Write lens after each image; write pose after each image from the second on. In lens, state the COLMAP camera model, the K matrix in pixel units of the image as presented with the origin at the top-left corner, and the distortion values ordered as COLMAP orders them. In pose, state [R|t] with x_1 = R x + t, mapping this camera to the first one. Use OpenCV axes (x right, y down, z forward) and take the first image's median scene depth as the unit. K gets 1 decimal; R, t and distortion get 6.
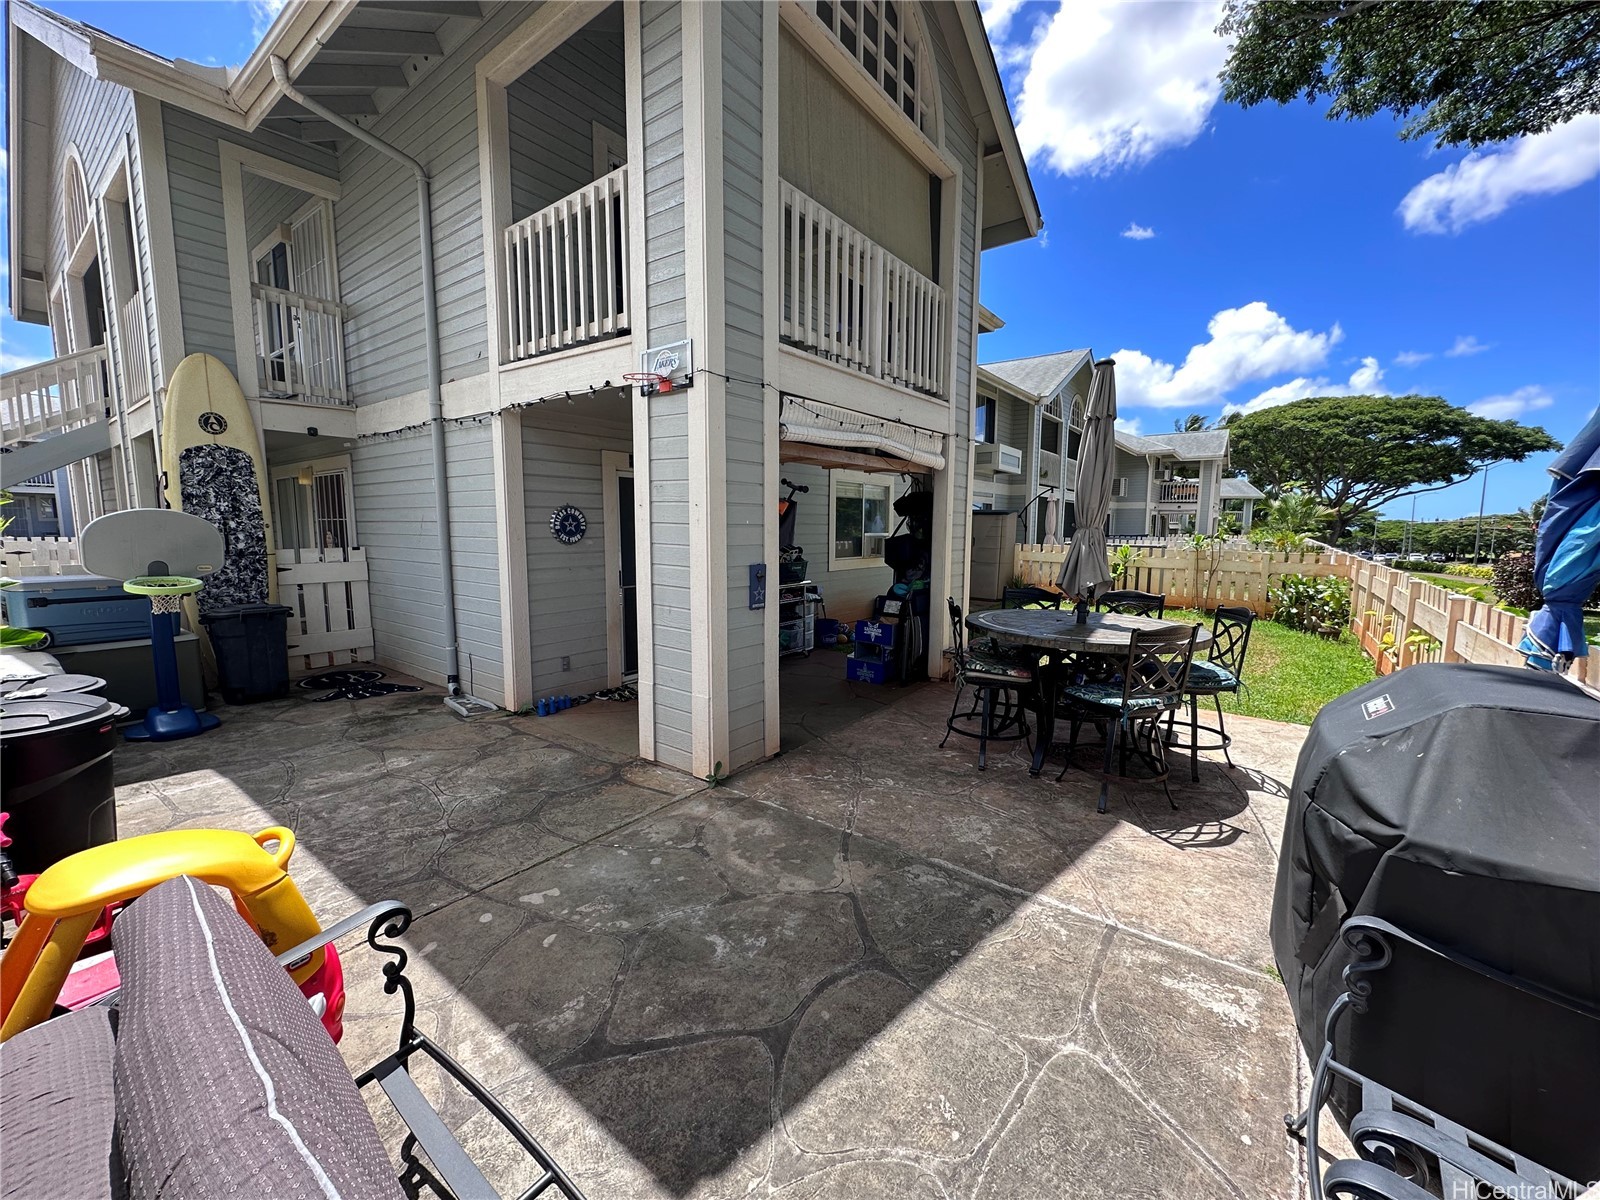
lens RADIAL K [[639.9, 0, 800.6], [0, 639.9, 598.1], [0, 0, 1]] dist [-0.001541, -0.000038]
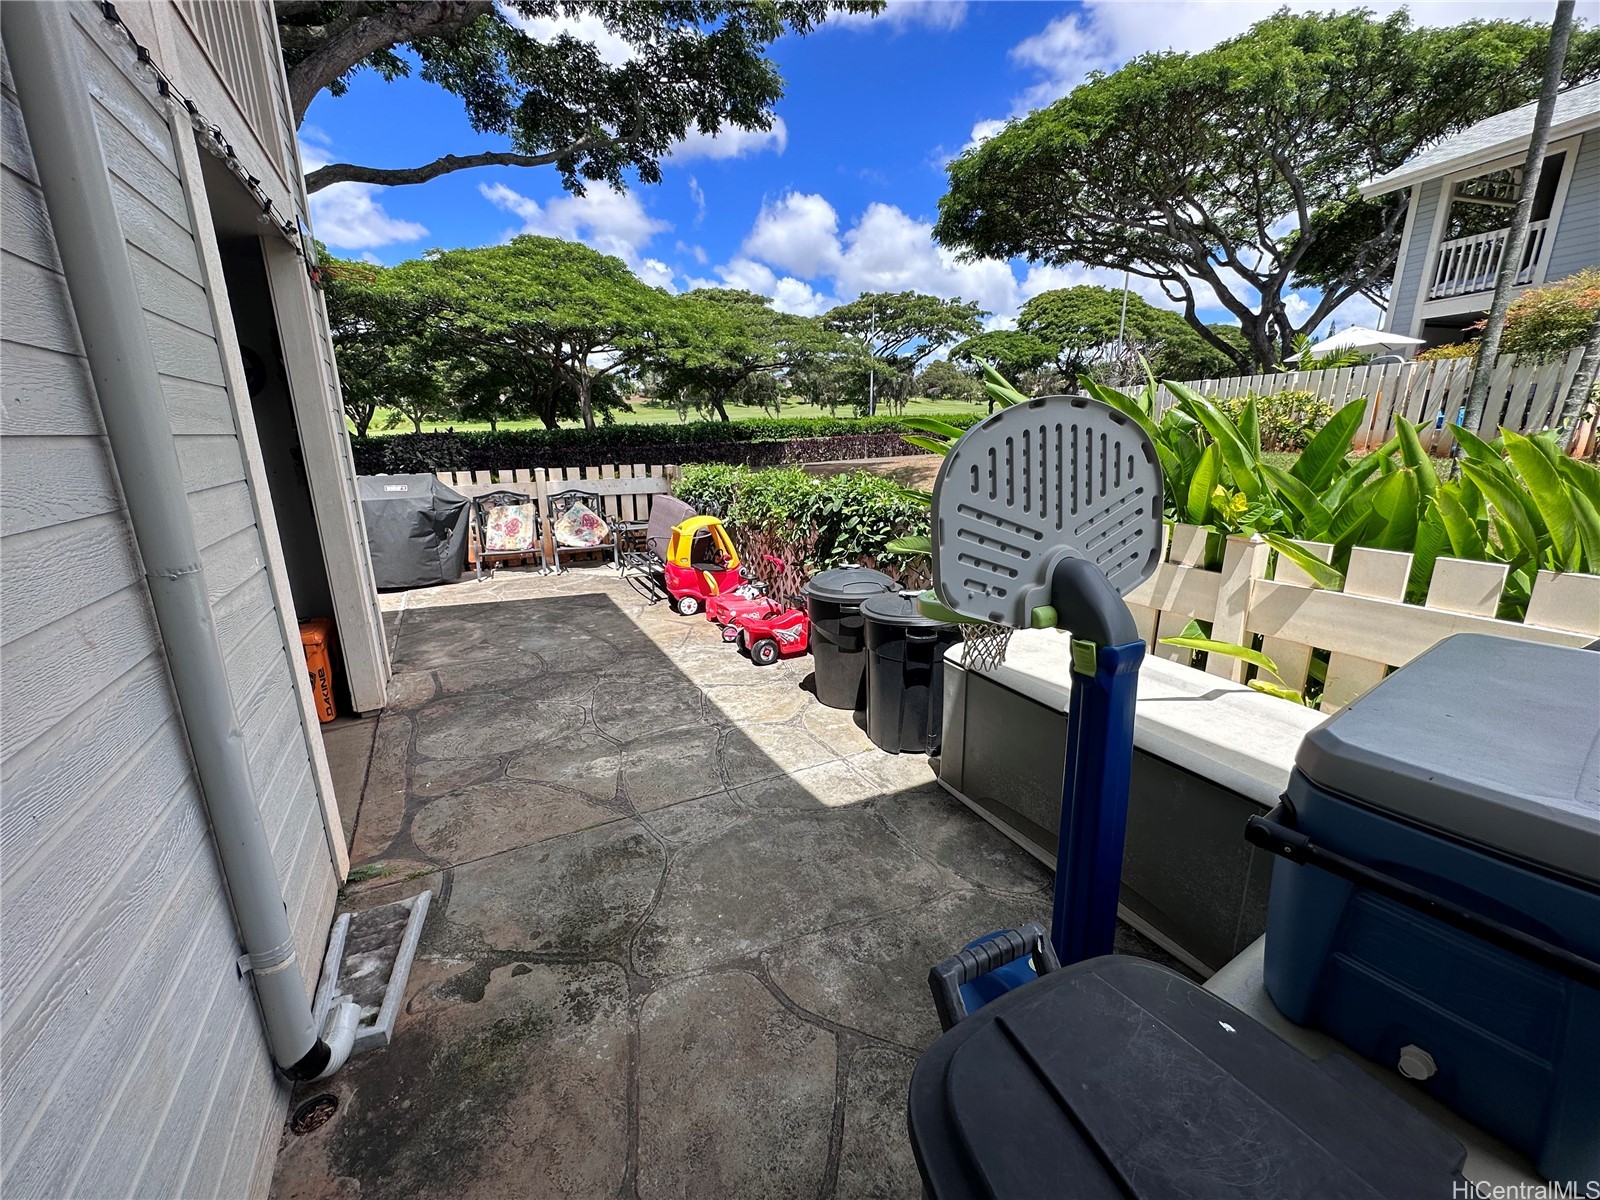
lens RADIAL K [[639.9, 0, 801.5], [0, 639.9, 598.5], [0, 0, 1]] dist [-0.001541, -0.000038]
pose [[-0.911807, -0.109136, 0.395851, -1.303497], [0.041876, 0.934291, 0.354042, -0.209654], [-0.408479, 0.339395, -0.847323, 1.726735]]
